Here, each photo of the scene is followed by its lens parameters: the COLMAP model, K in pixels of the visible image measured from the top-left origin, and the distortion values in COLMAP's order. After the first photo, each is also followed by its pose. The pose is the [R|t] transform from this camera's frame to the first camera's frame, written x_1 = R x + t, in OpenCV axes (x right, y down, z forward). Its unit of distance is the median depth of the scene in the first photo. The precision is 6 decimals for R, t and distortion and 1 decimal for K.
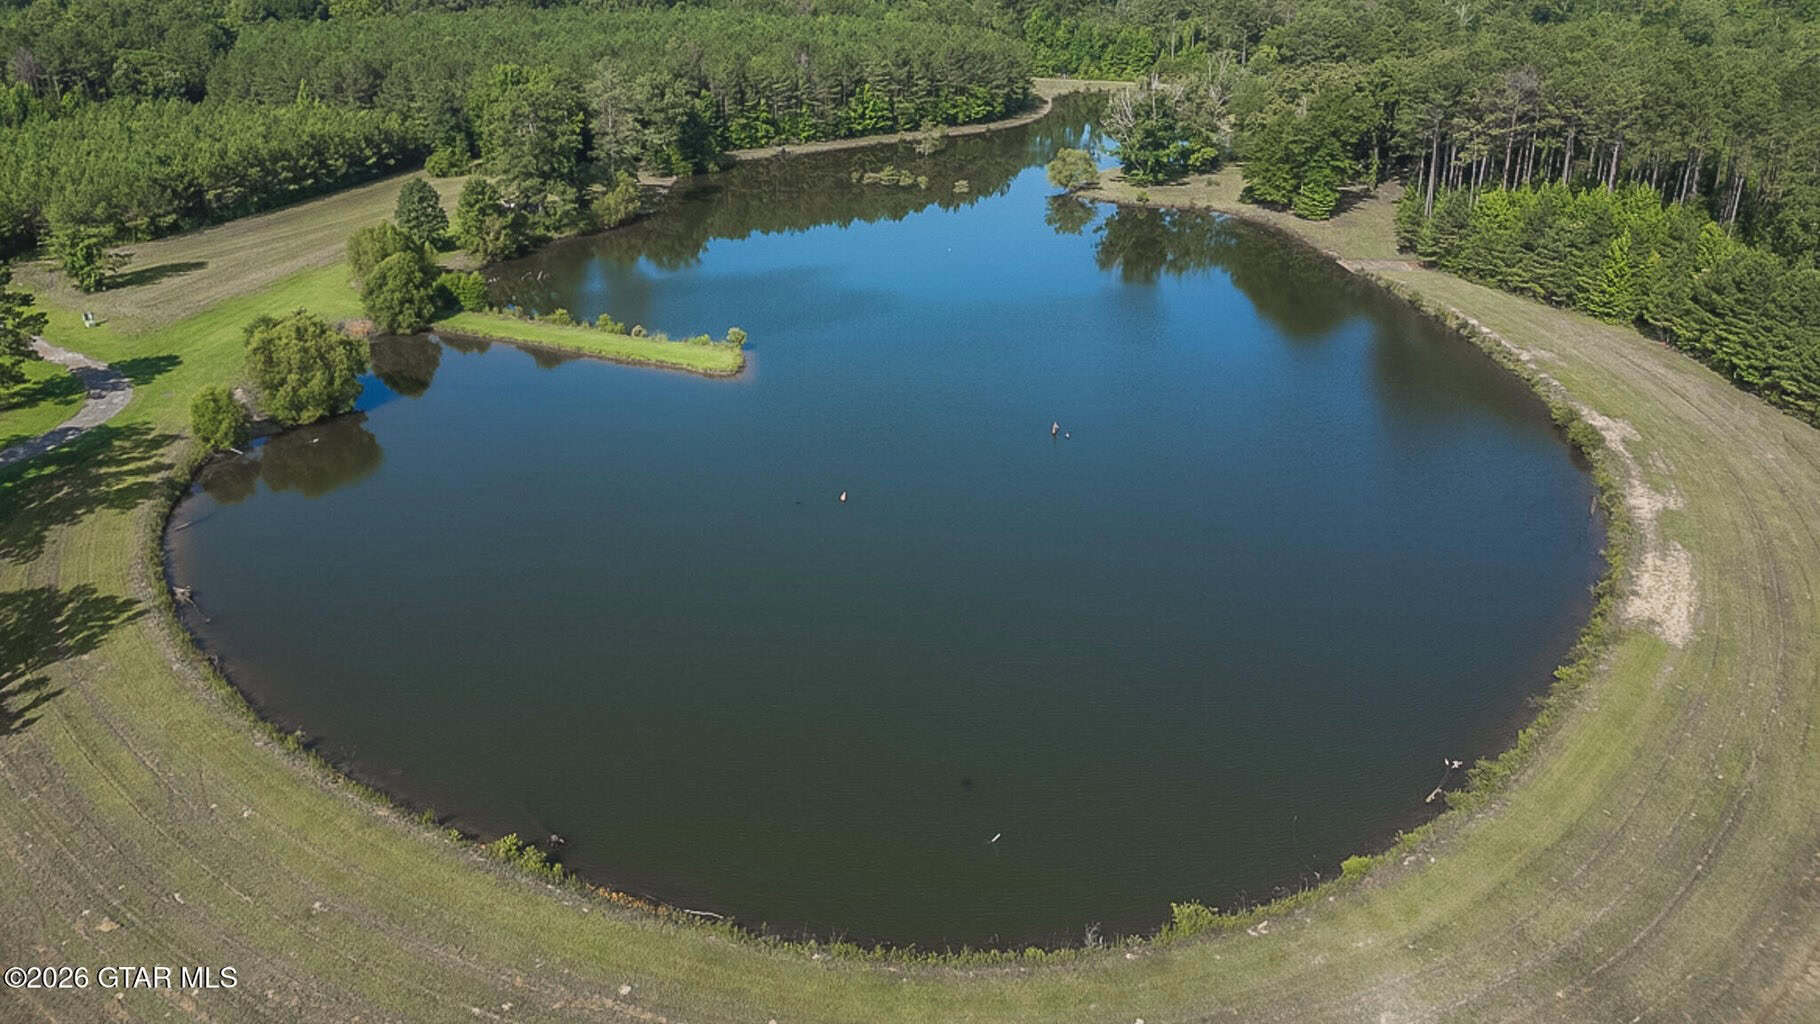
lens RADIAL K [[1308.5, 0, 918.9], [0, 1308.5, 468.7], [0, 0, 1]] dist [0.035882, -0.025914]
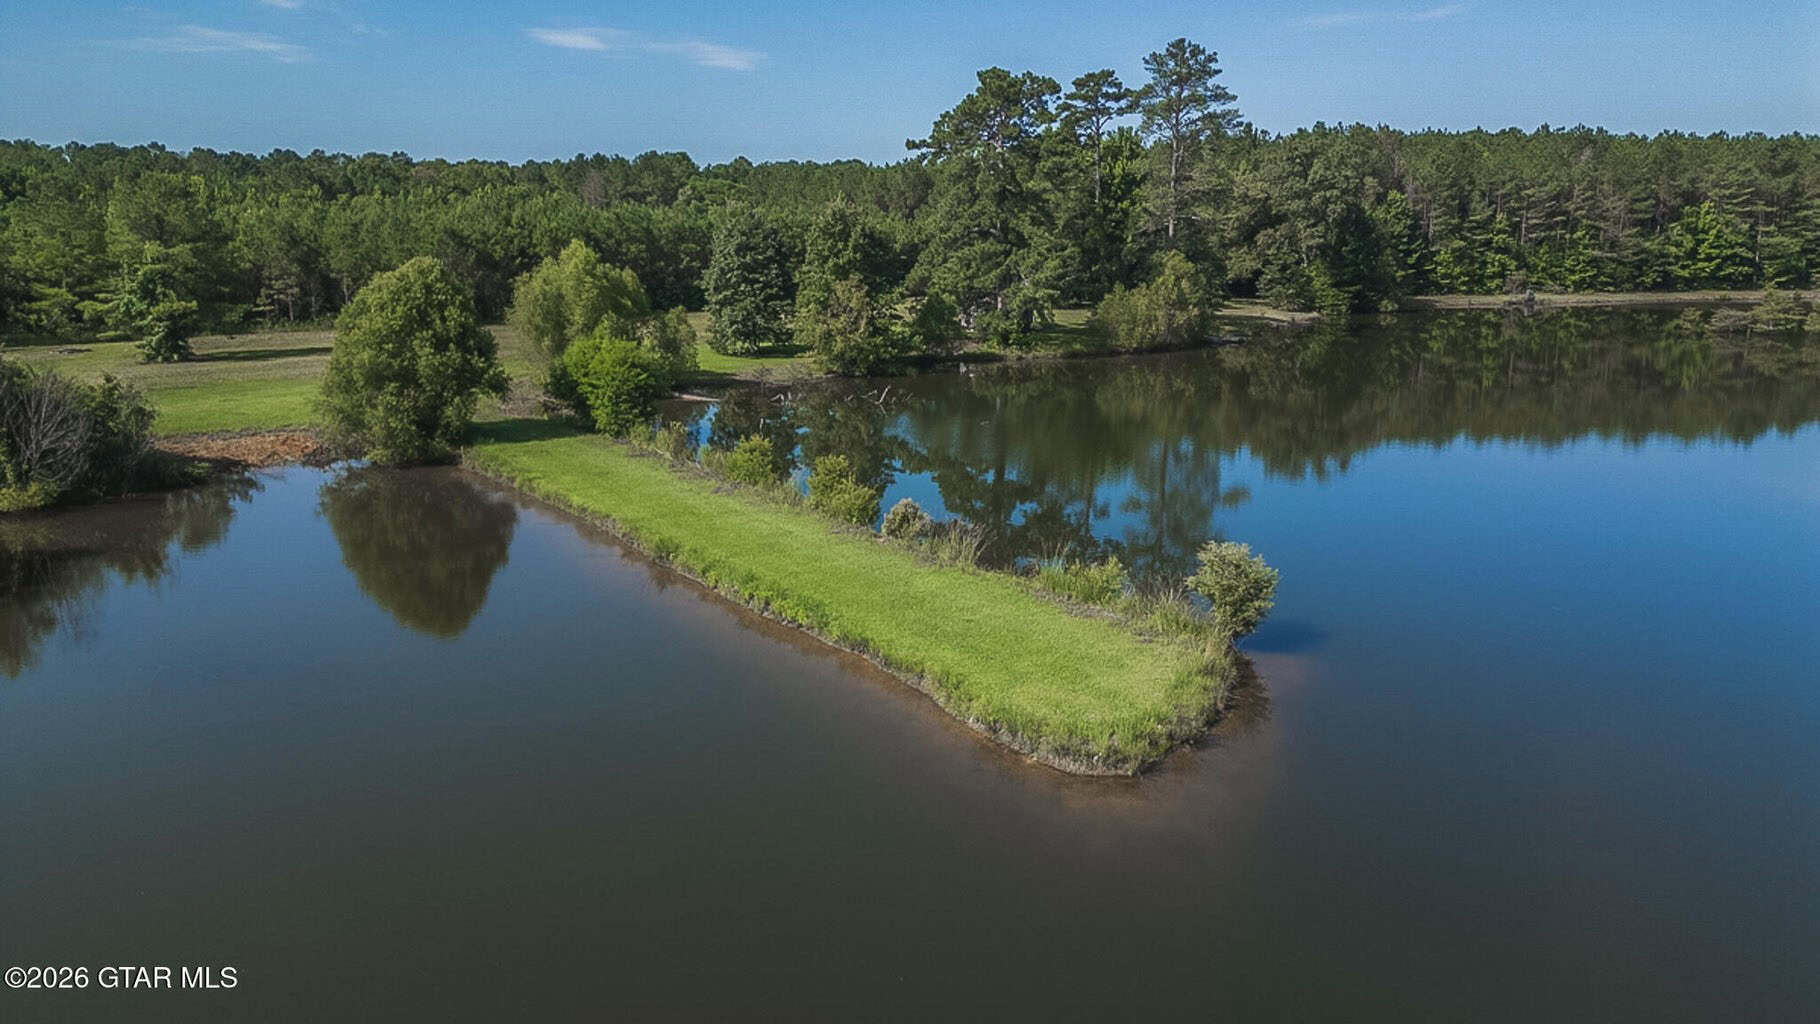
lens RADIAL K [[1308.5, 0, 918.9], [0, 1308.5, 468.7], [0, 0, 1]] dist [0.035882, -0.025914]
pose [[0.859771, 0.078313, -0.504639, -0.036247], [-0.176246, 0.972960, -0.149287, -0.037420], [0.479302, 0.217293, 0.850325, 0.392618]]
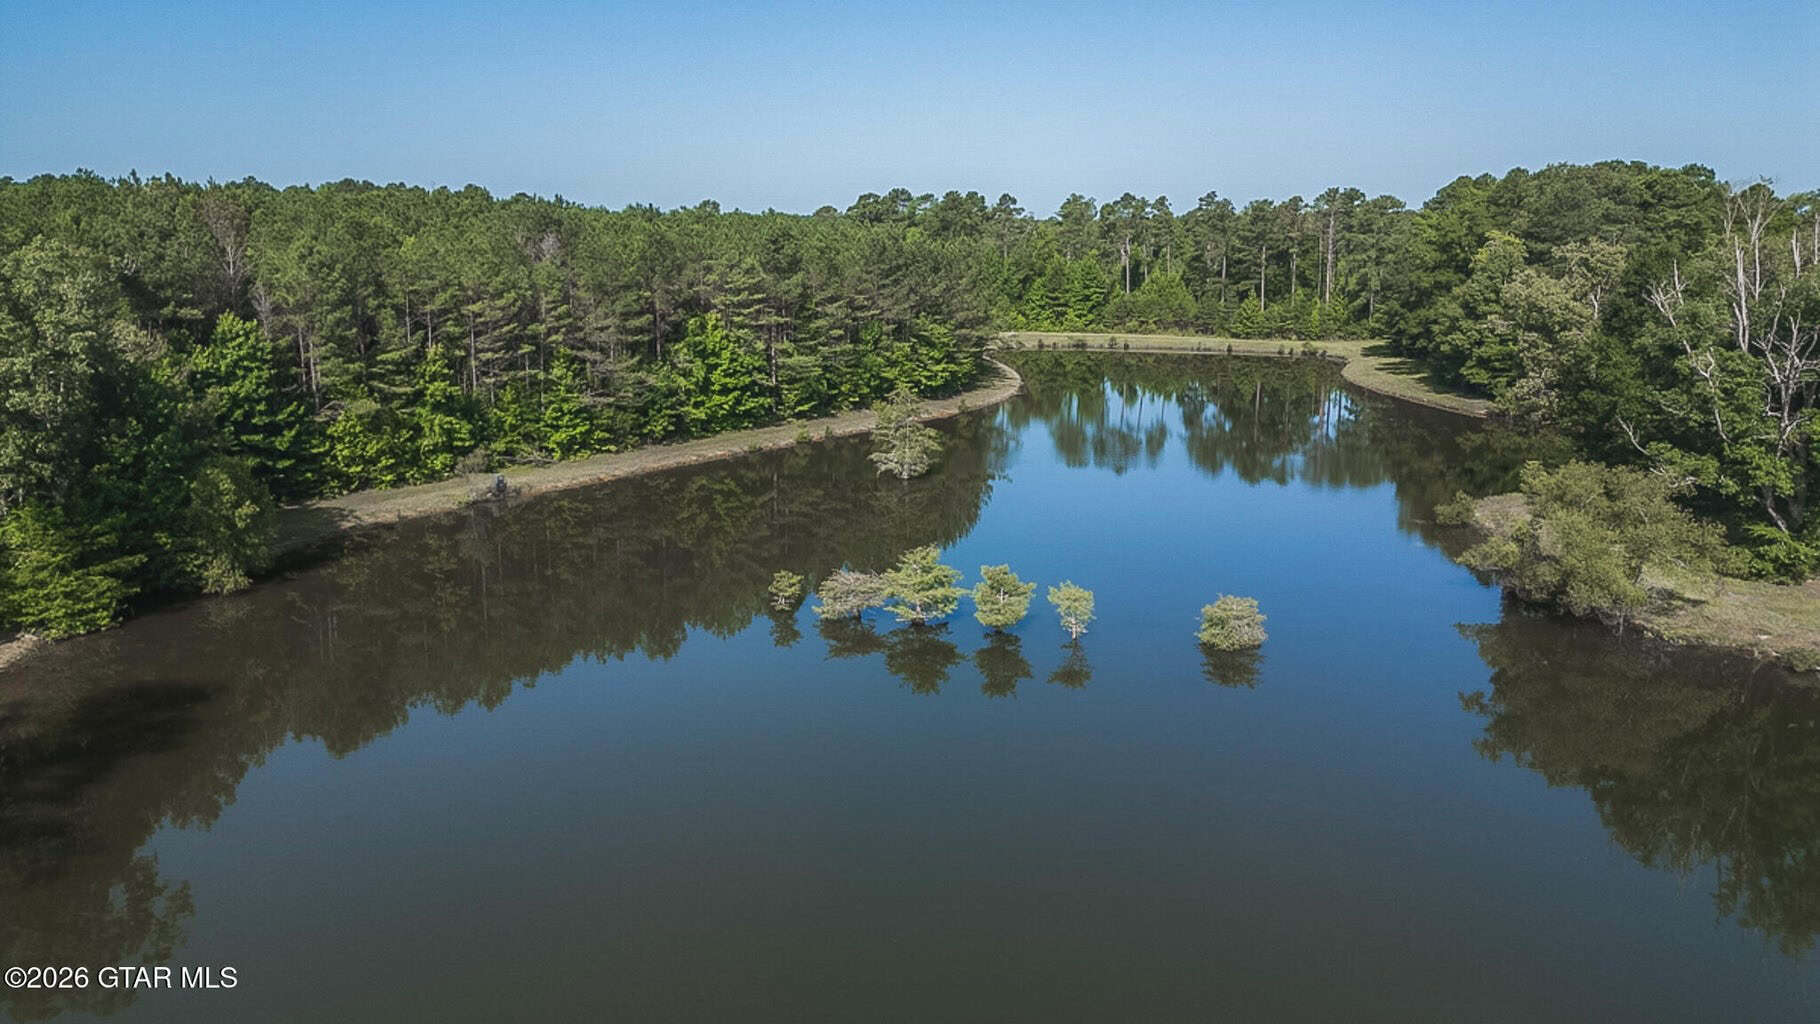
lens RADIAL K [[1308.5, 0, 918.9], [0, 1308.5, 468.7], [0, 0, 1]] dist [0.035882, -0.025914]
pose [[0.978115, -0.044250, 0.203303, -0.063900], [0.086047, 0.975677, -0.201621, -0.163484], [-0.189437, 0.214702, 0.958132, 0.631100]]
